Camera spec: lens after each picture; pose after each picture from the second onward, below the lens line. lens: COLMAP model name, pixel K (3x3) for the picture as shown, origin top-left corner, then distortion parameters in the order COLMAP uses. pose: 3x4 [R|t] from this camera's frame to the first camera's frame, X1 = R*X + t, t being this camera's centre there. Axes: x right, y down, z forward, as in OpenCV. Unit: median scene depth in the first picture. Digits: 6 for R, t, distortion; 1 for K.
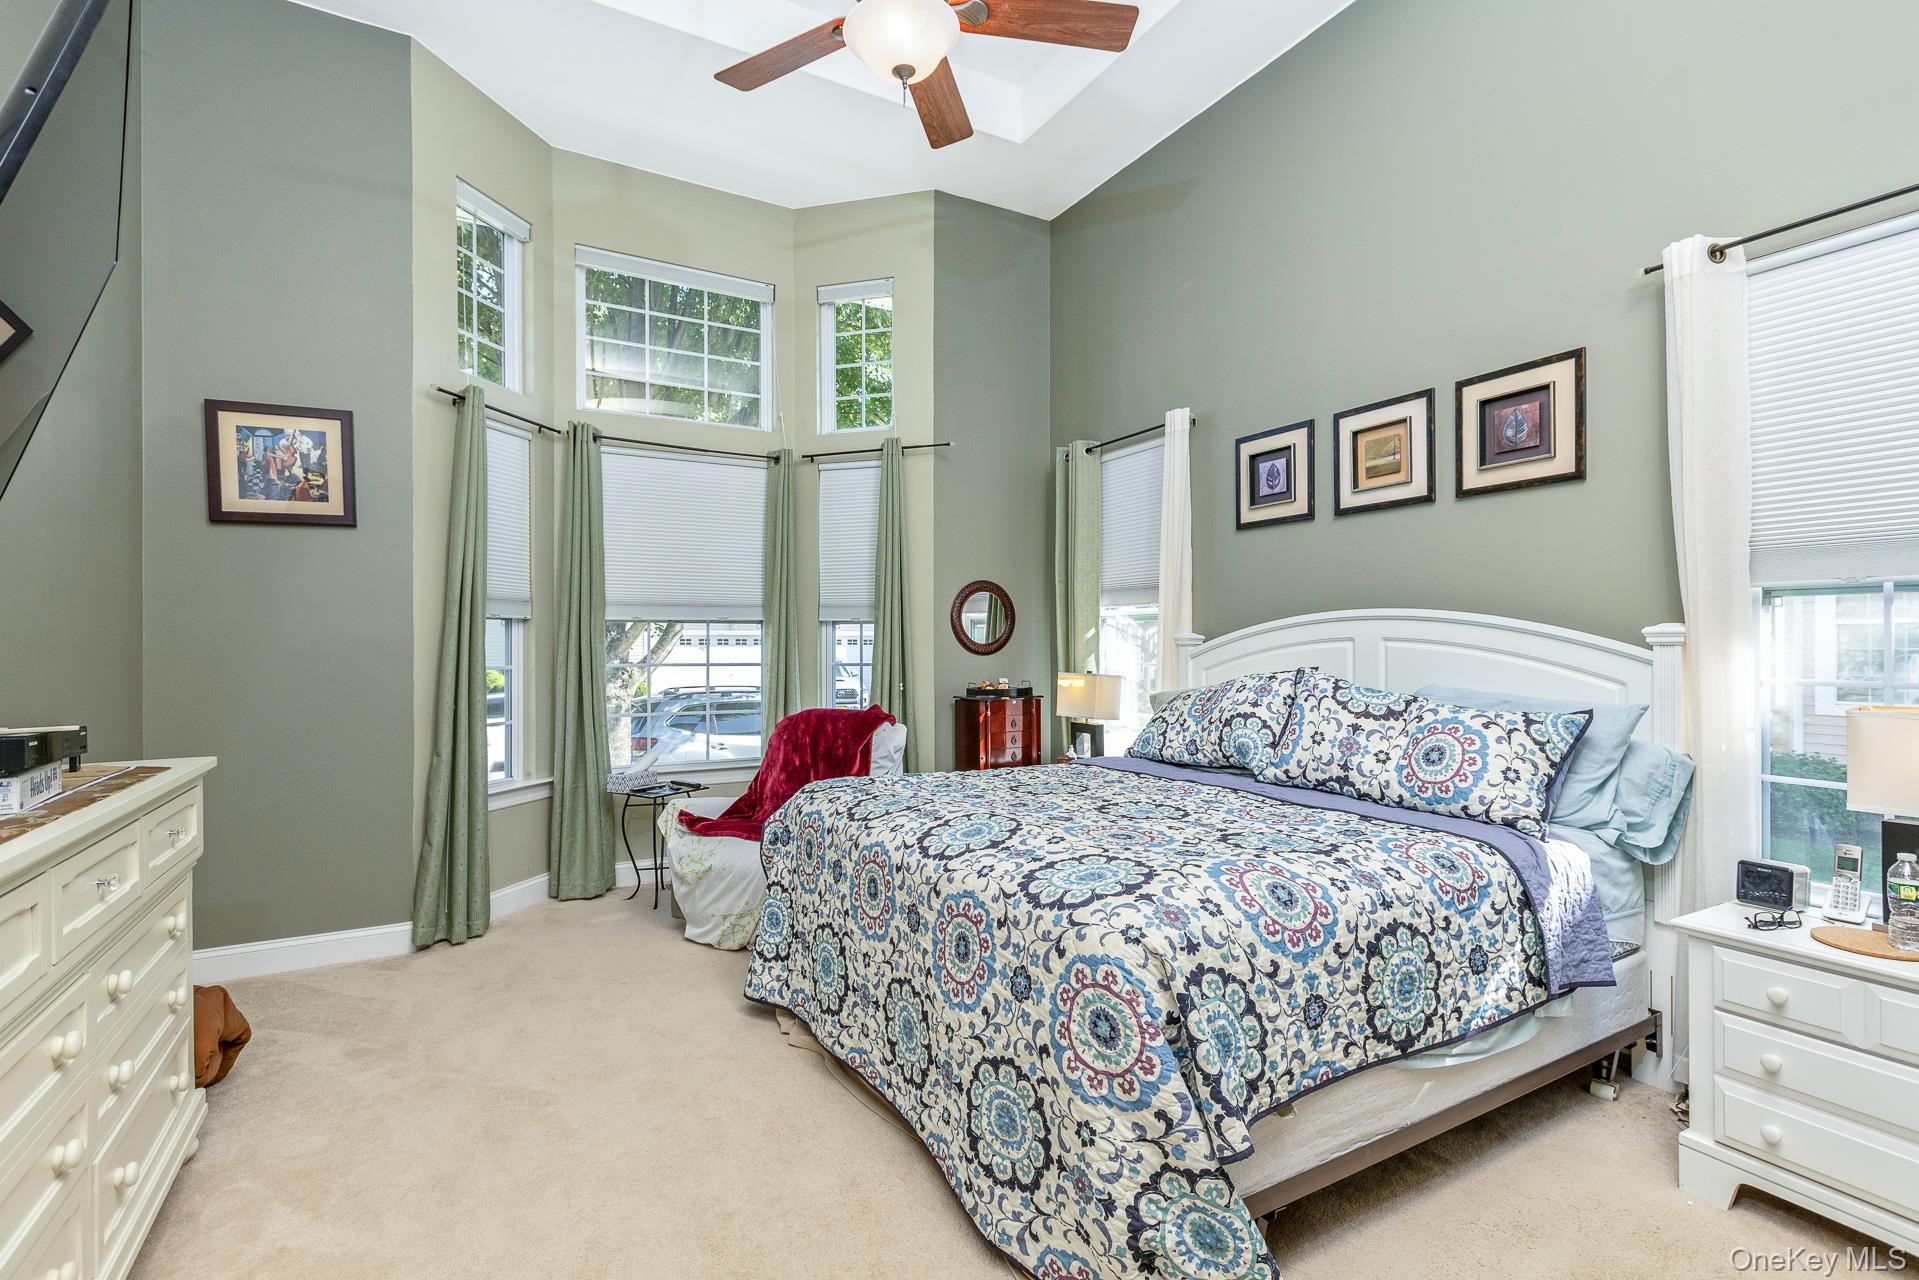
lens RADIAL K [[893.1, 0, 967.5], [0, 893.1, 653.7], [0, 0, 1]] dist [0.008843, -0.003173]
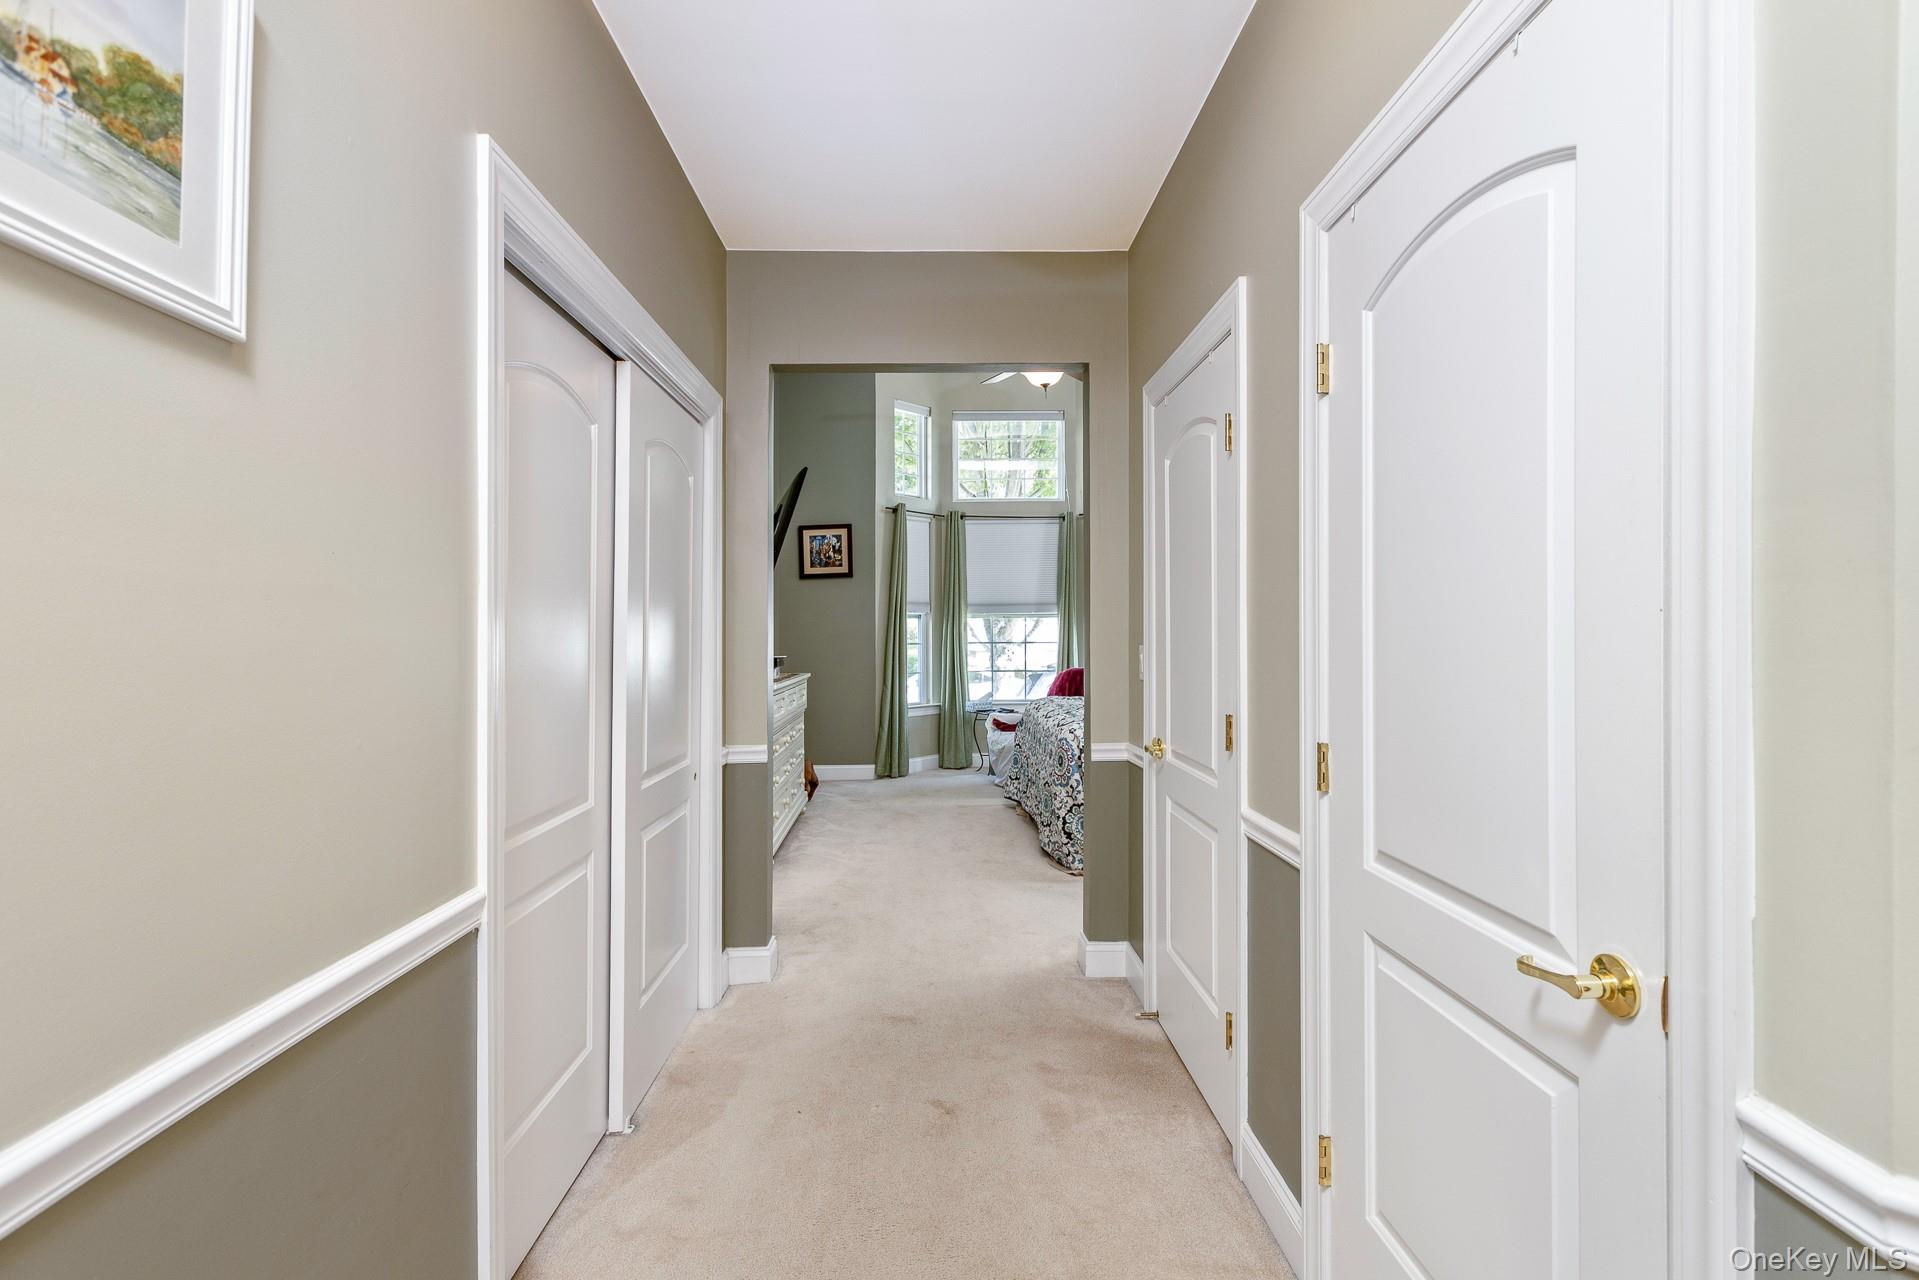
lens RADIAL K [[893.1, 0, 956.4], [0, 893.1, 632.6], [0, 0, 1]] dist [0.008843, -0.003173]
pose [[0.883414, -0.004775, -0.468570, 0.541308], [0.000508, 0.999957, -0.009232, 0.010820], [0.468594, 0.007918, 0.883378, -0.775927]]
